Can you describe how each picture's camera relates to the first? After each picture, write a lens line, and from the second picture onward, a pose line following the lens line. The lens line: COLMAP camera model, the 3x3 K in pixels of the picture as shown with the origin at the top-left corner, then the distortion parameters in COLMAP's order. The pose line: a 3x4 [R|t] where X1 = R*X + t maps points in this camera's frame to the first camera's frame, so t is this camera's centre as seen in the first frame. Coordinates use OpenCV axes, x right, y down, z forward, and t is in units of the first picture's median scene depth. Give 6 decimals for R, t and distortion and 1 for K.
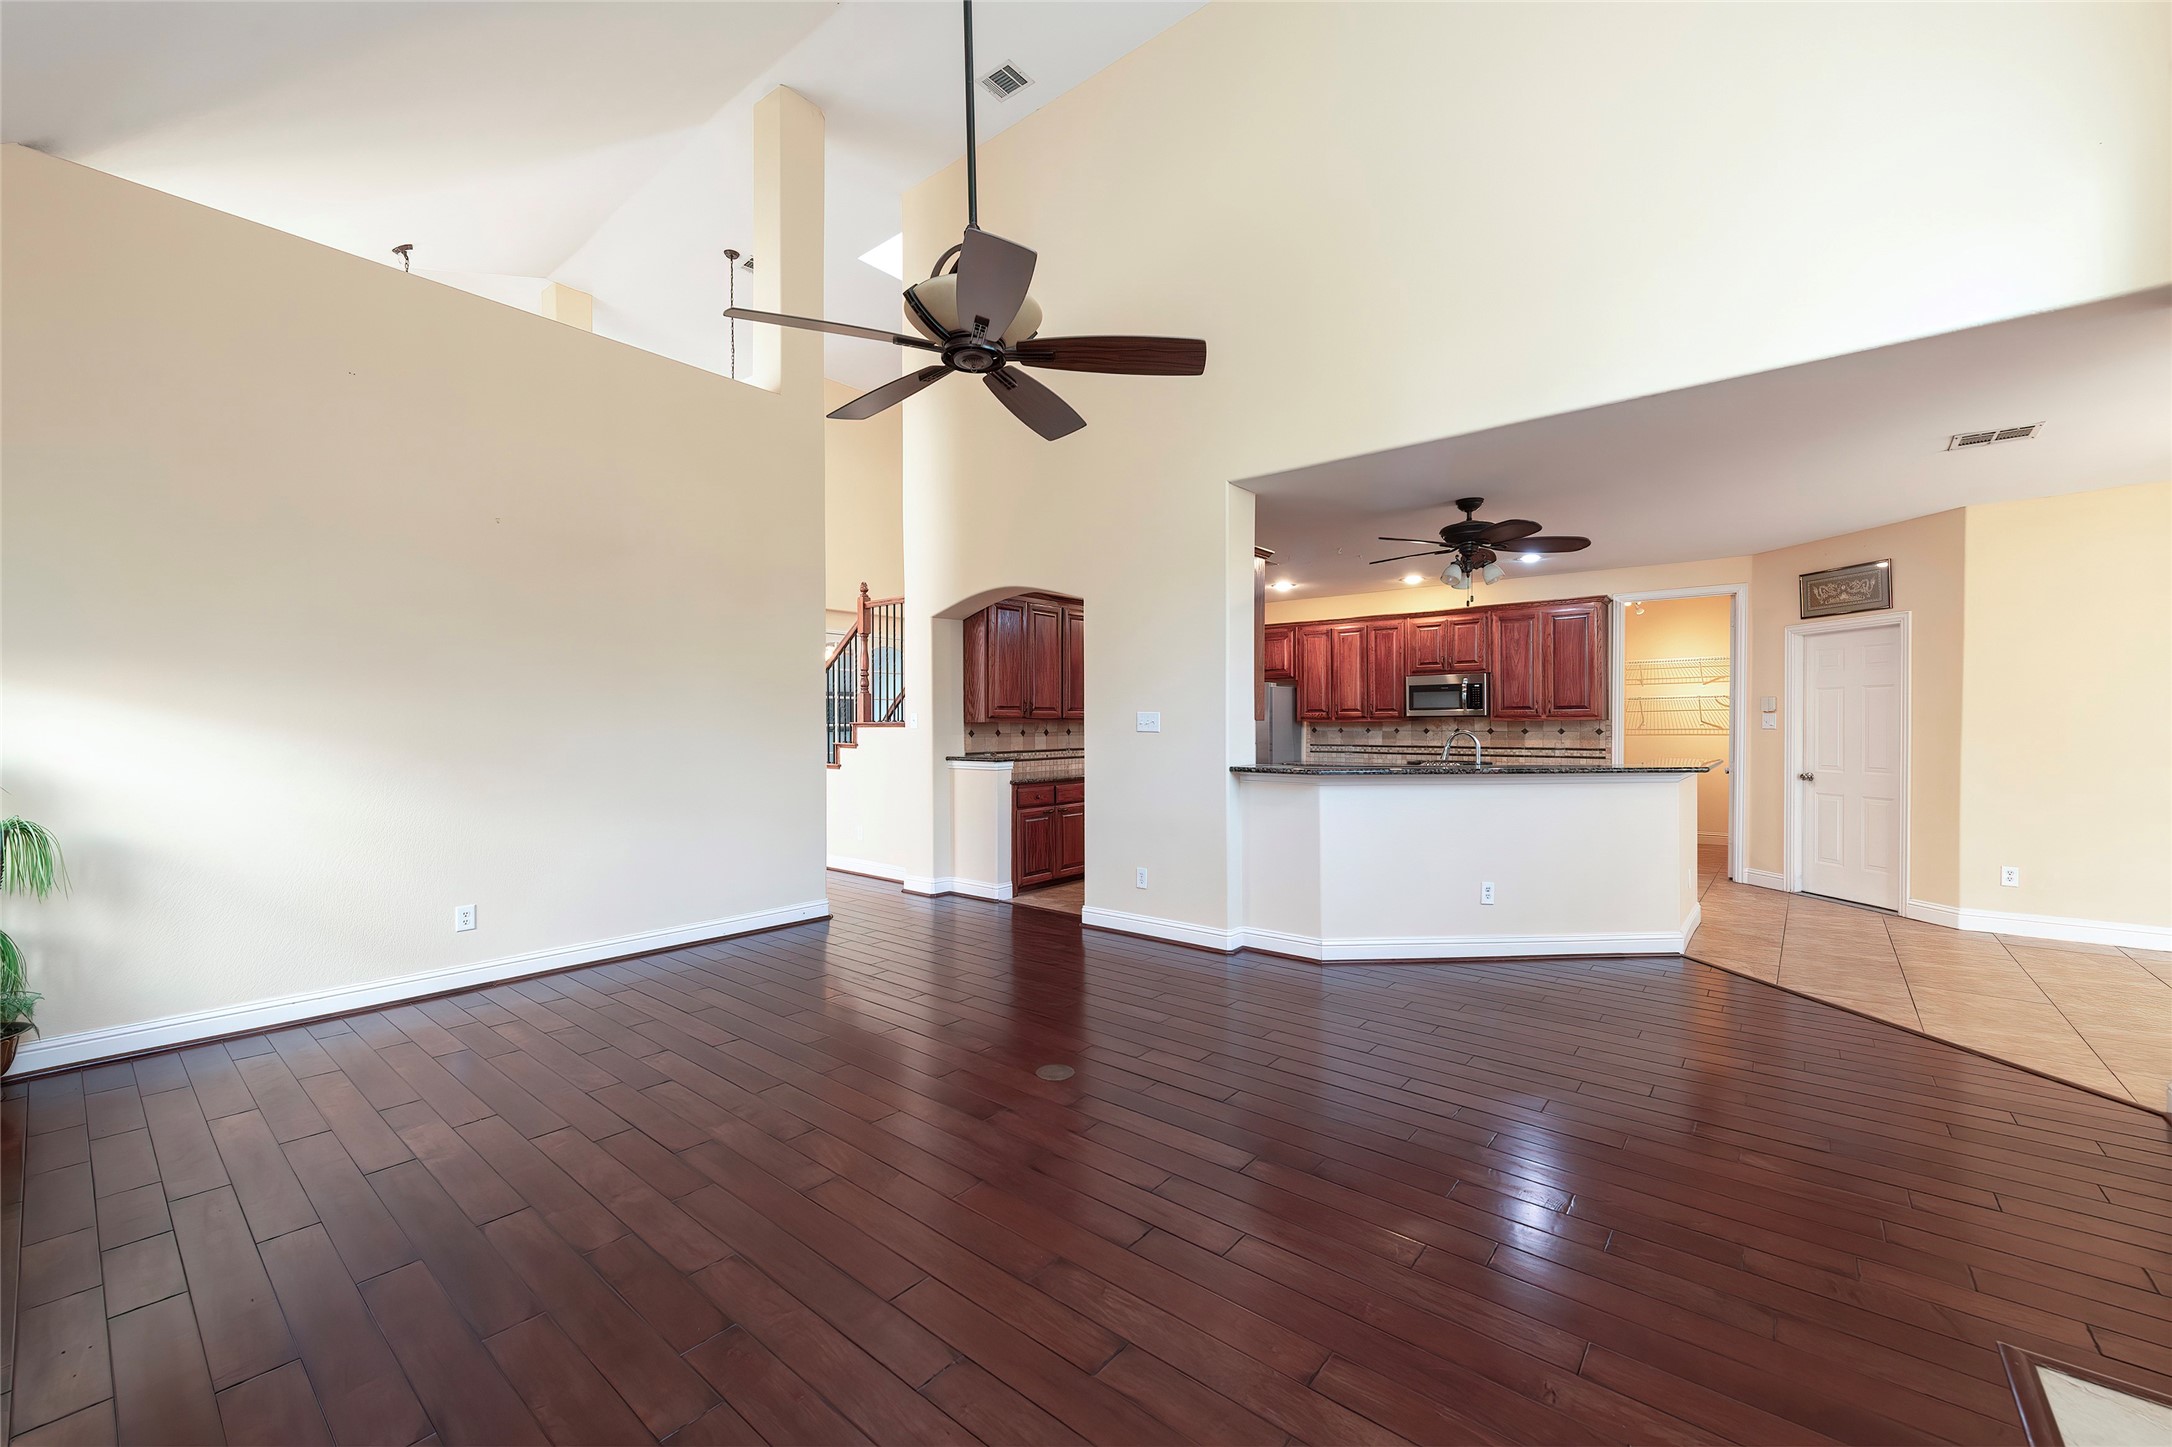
lens RADIAL K [[846.6, 0, 1093.6], [0, 846.6, 725.2], [0, 0, 1]] dist [0.003538, -0.000521]
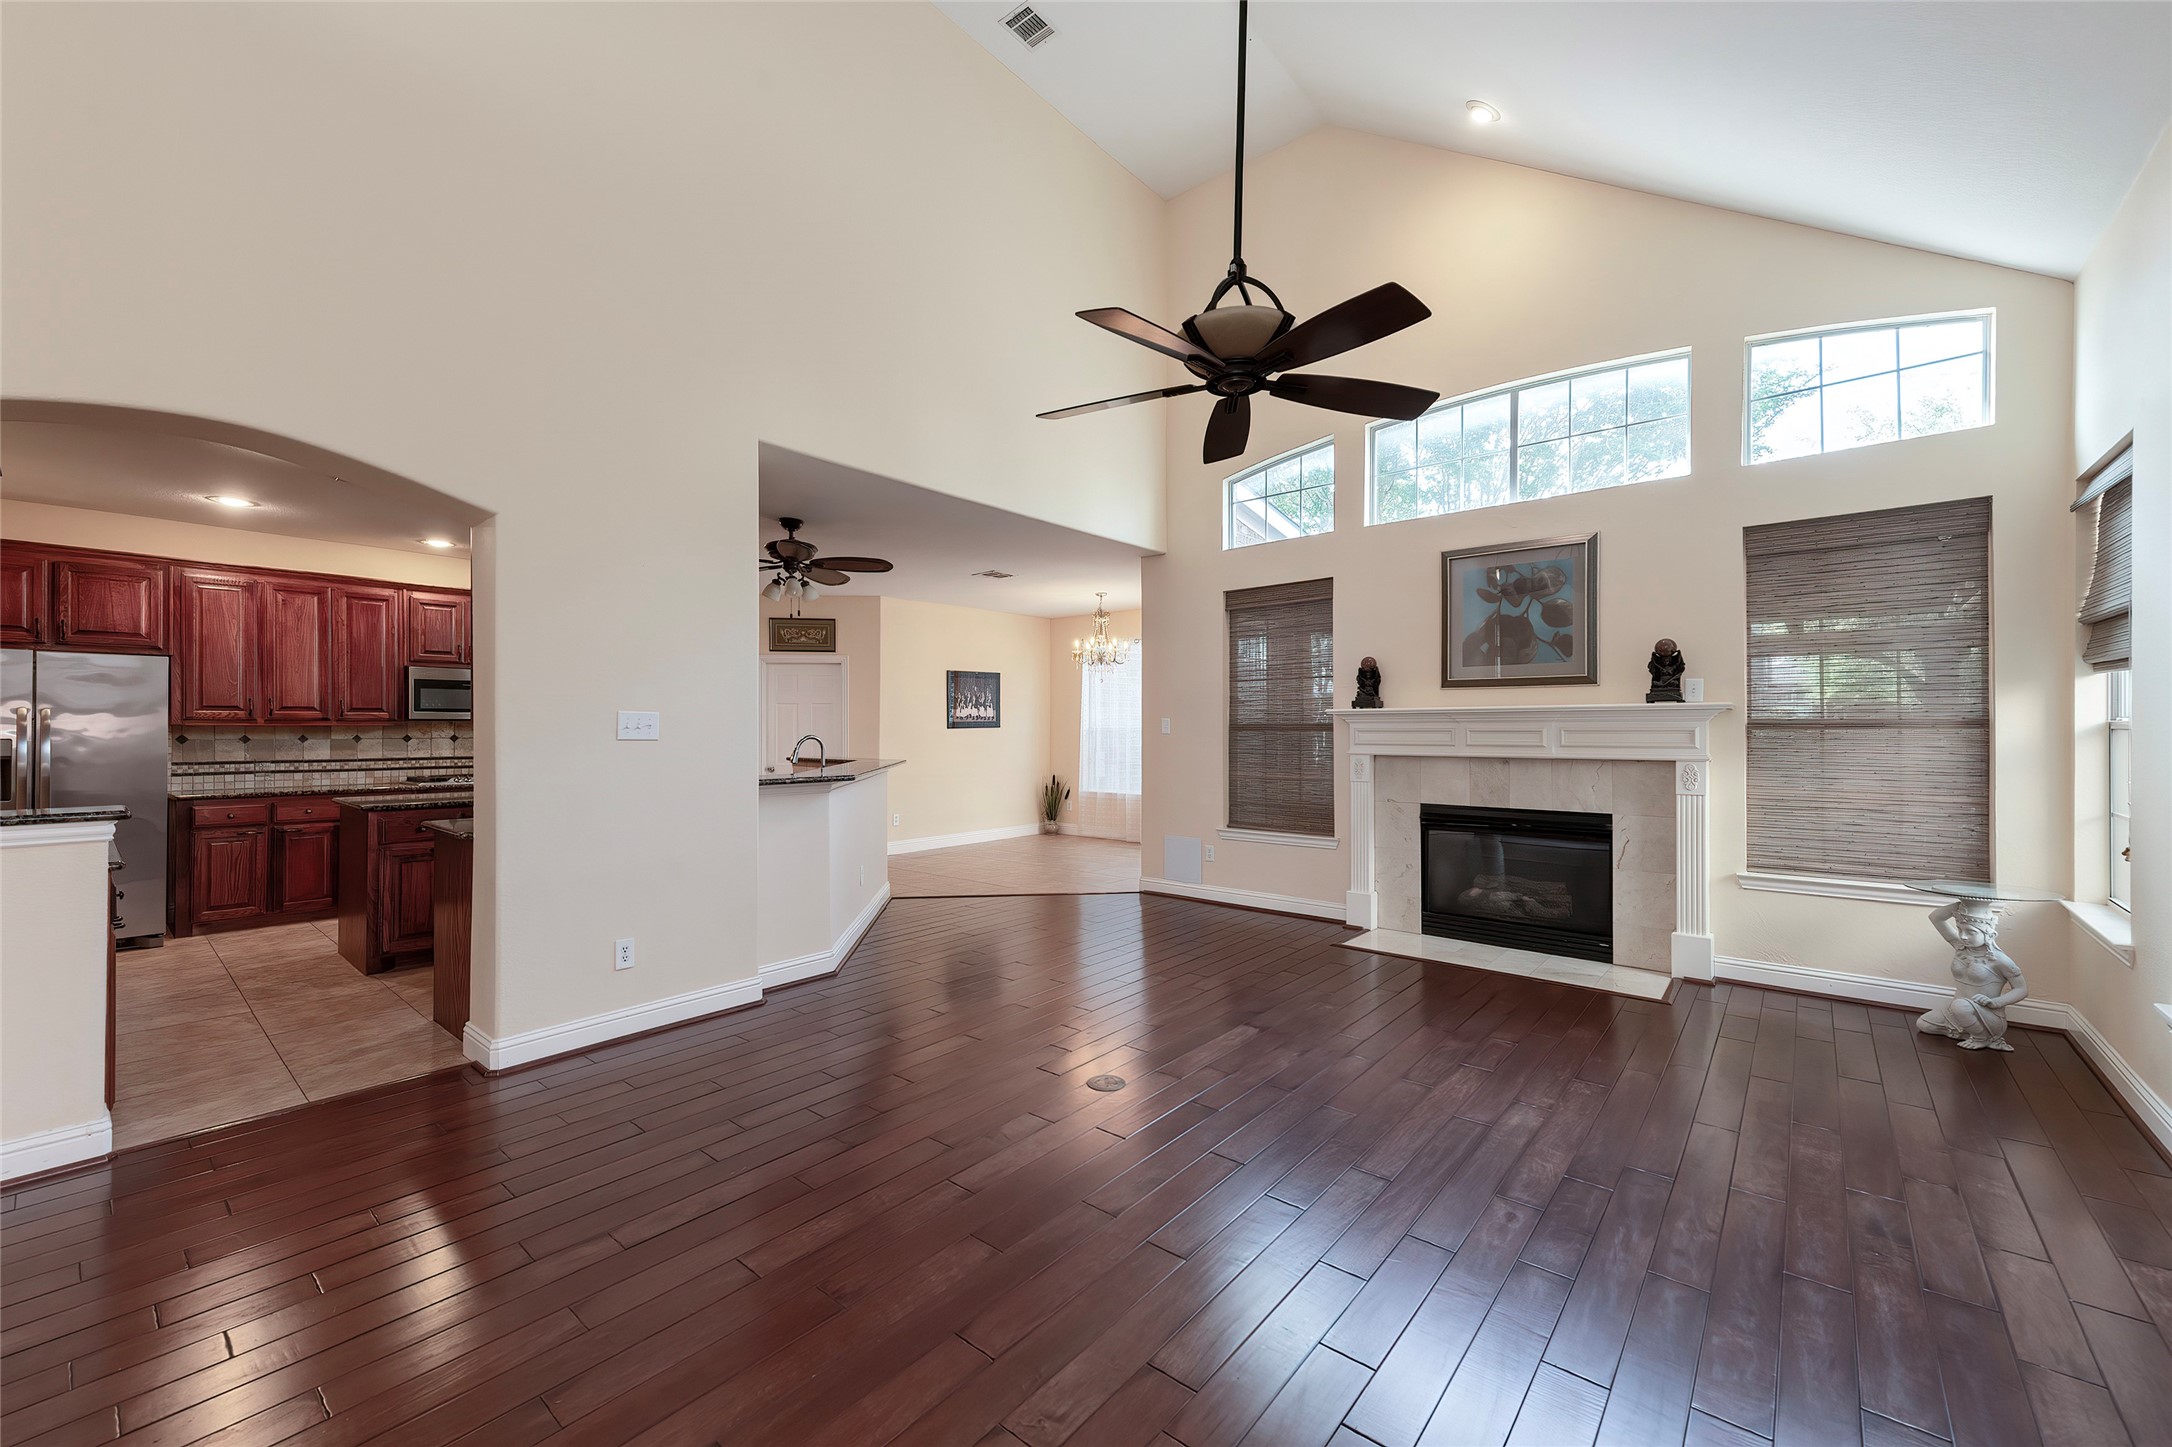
lens RADIAL K [[846.6, 0, 1094.2], [0, 846.6, 722.4], [0, 0, 1]] dist [0.003538, -0.000521]
pose [[0.010981, 0.009583, 0.999894, -0.386277], [0.000464, 0.999954, -0.009589, 0.000226], [-0.999940, 0.000569, 0.010976, 0.375951]]
